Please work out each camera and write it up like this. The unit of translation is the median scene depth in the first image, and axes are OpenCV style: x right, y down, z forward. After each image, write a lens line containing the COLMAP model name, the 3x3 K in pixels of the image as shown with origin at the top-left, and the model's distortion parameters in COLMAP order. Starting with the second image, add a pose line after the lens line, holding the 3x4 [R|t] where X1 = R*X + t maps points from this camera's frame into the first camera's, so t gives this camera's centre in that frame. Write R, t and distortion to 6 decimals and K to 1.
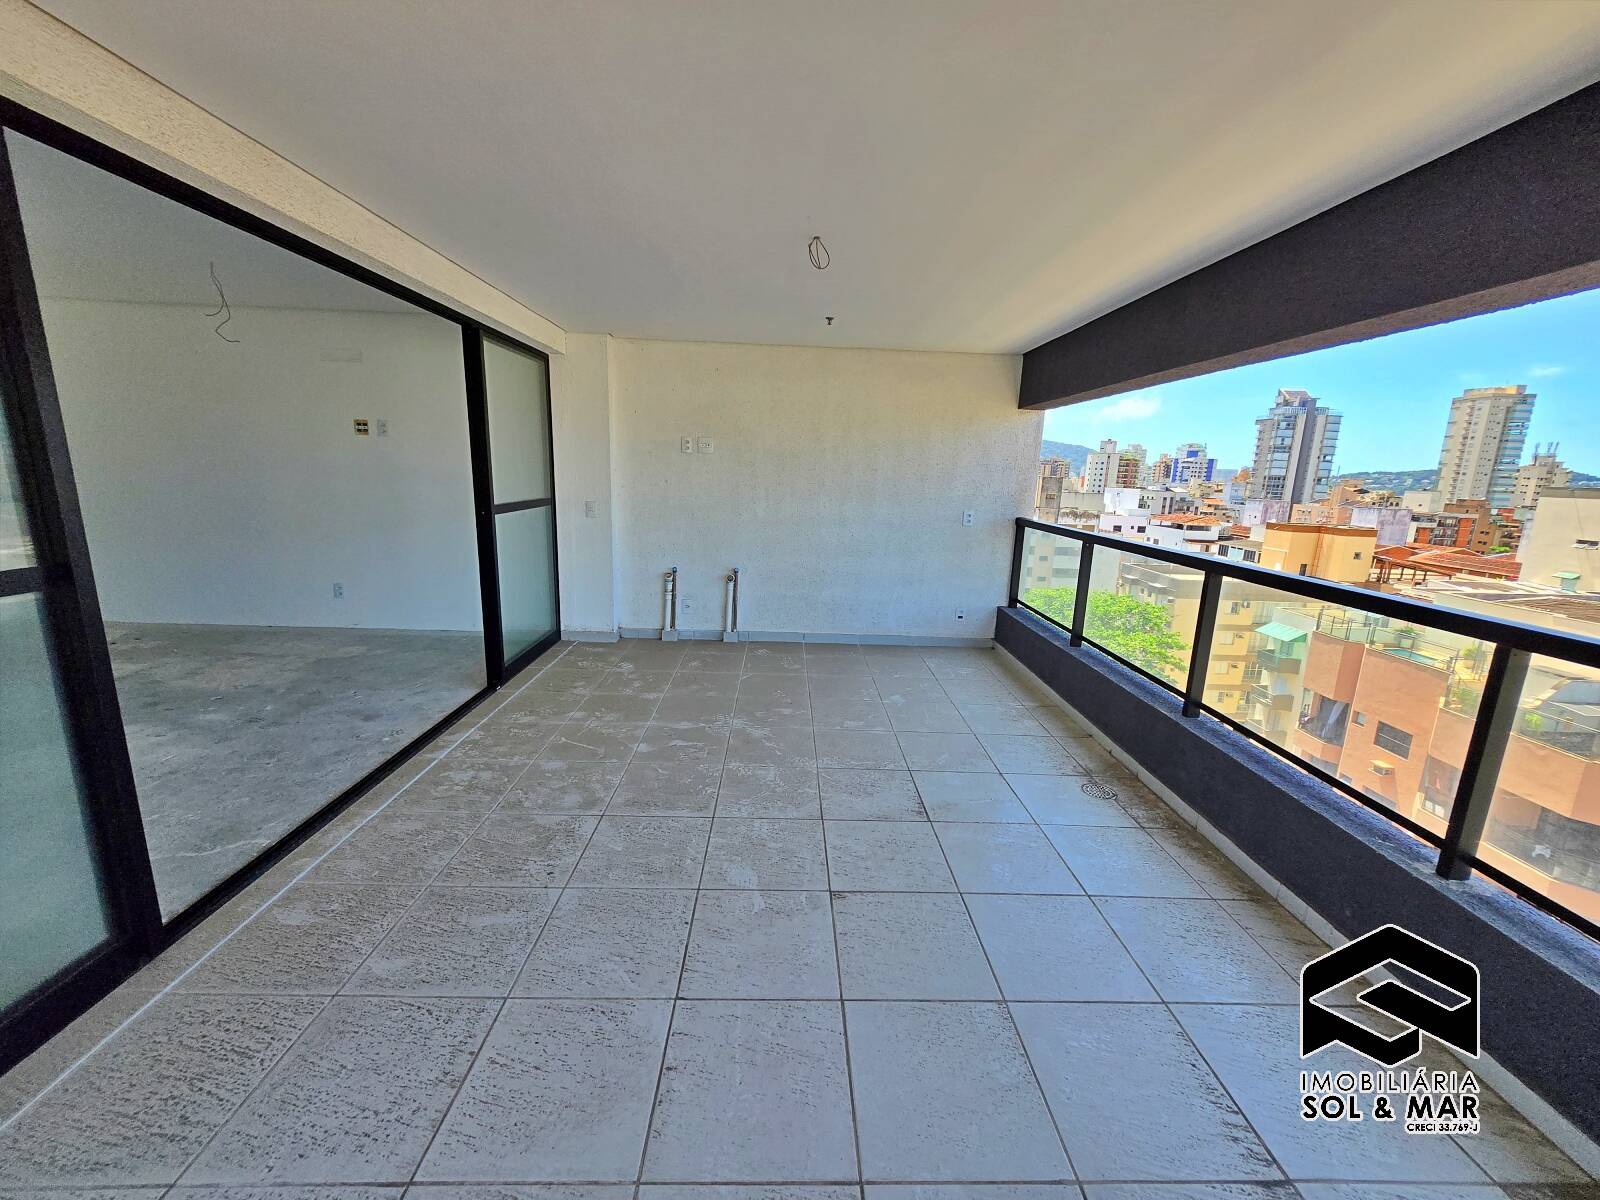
lens RADIAL K [[627.0, 0, 804.9], [0, 627.0, 591.0], [0, 0, 1]] dist [0.004288, -0.002587]
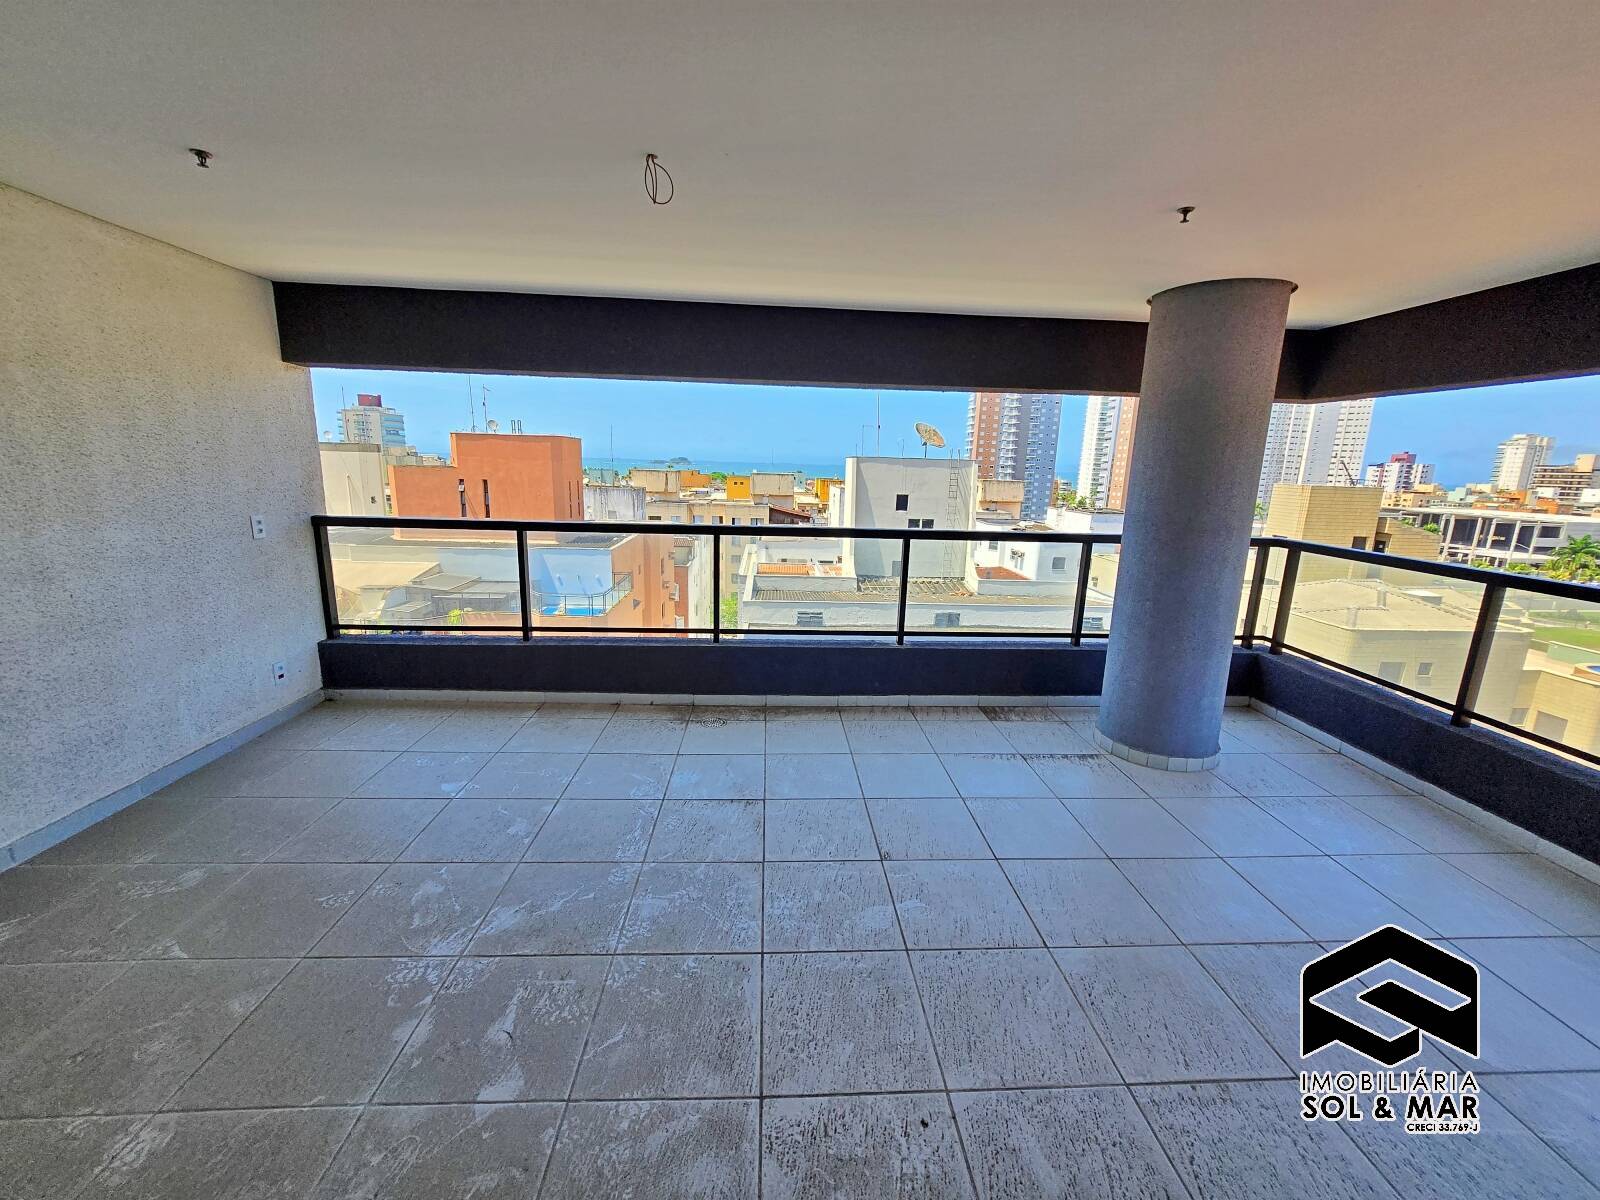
lens RADIAL K [[627.0, 0, 801.4], [0, 627.0, 595.4], [0, 0, 1]] dist [0.004288, -0.002587]
pose [[-0.020990, -0.242895, 0.969826, -0.564884], [0.163179, 0.956199, 0.243014, -0.162816], [-0.986373, 0.163356, 0.019565, 0.636635]]
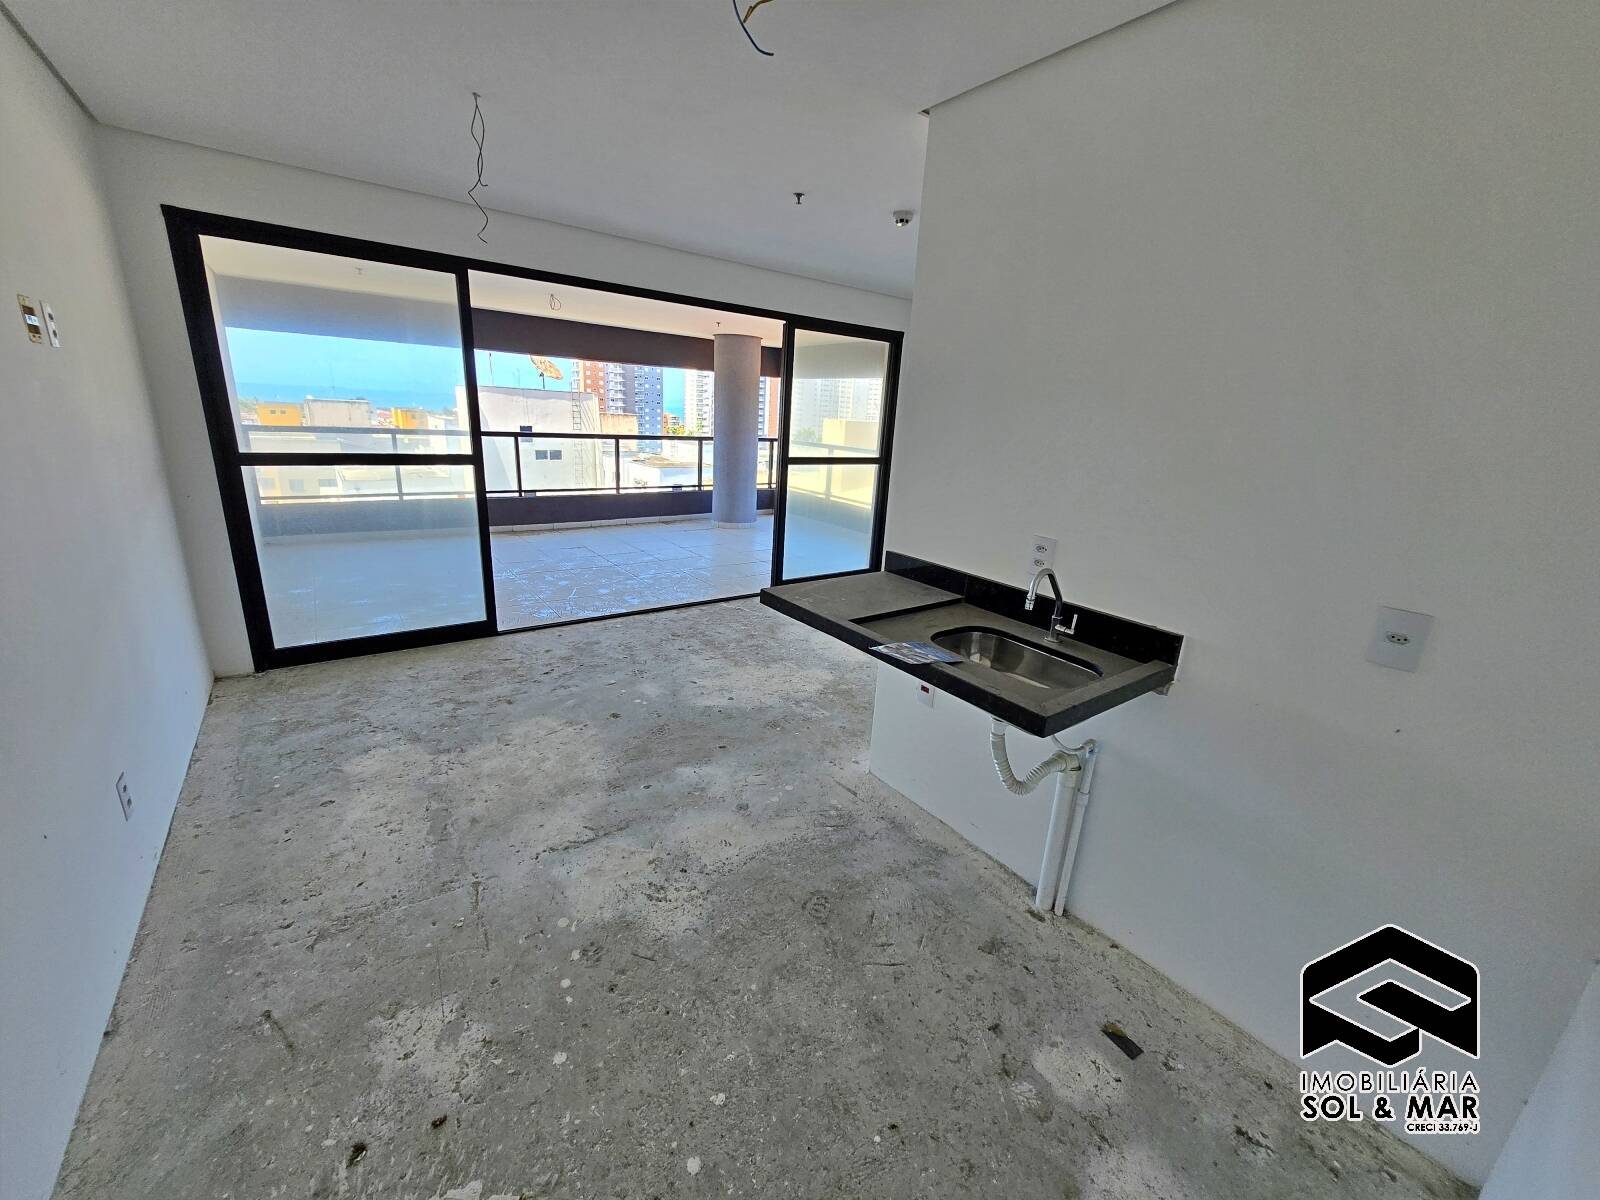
lens RADIAL K [[627.0, 0, 801.1], [0, 627.0, 592.5], [0, 0, 1]] dist [0.004288, -0.002587]
pose [[-0.567931, -0.290513, 0.770102, -1.700549], [0.085798, 0.909645, 0.406428, -0.308688], [-0.818592, 0.296897, -0.491691, 1.173839]]
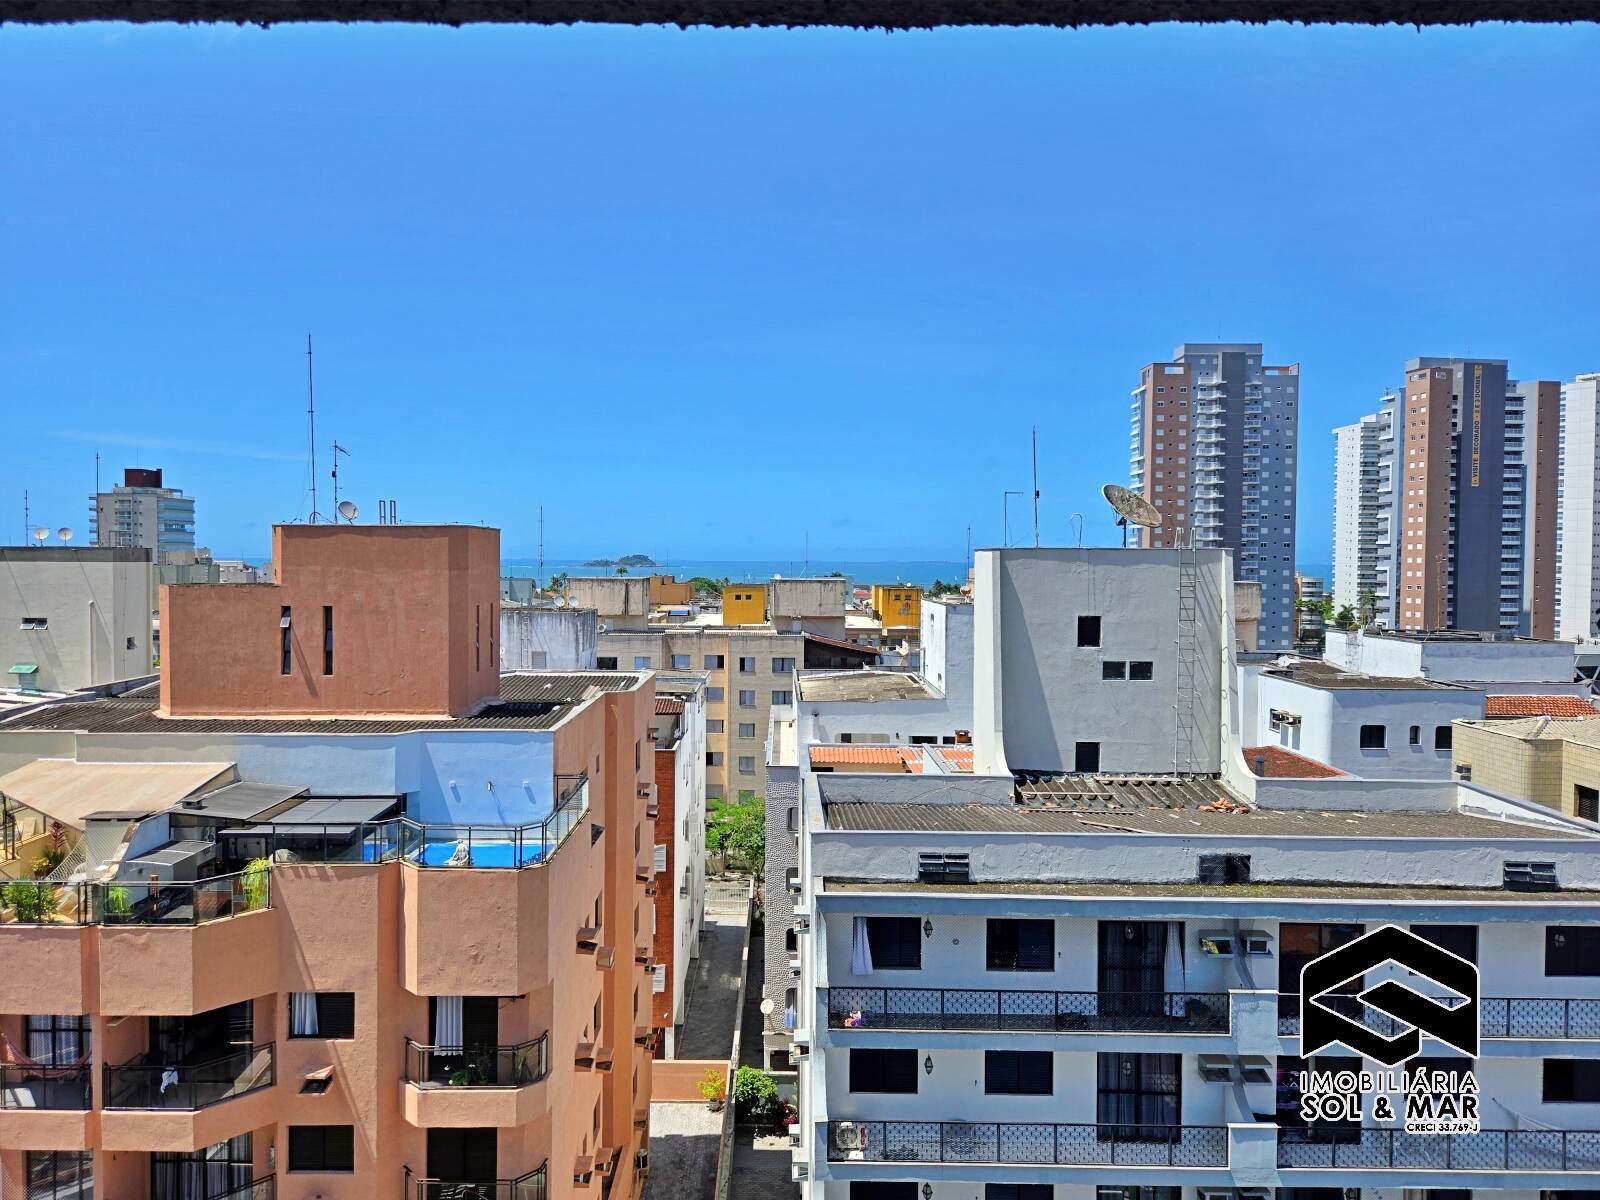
lens RADIAL K [[1084.0, 0, 777.2], [0, 1084.0, 590.3], [0, 0, 1]] dist [0.026787, -0.005174]
pose [[0.037898, -0.064531, 0.997196, 0.304916], [0.189389, 0.980290, 0.056239, -0.254285], [-0.981171, 0.186726, 0.049373, 1.136387]]
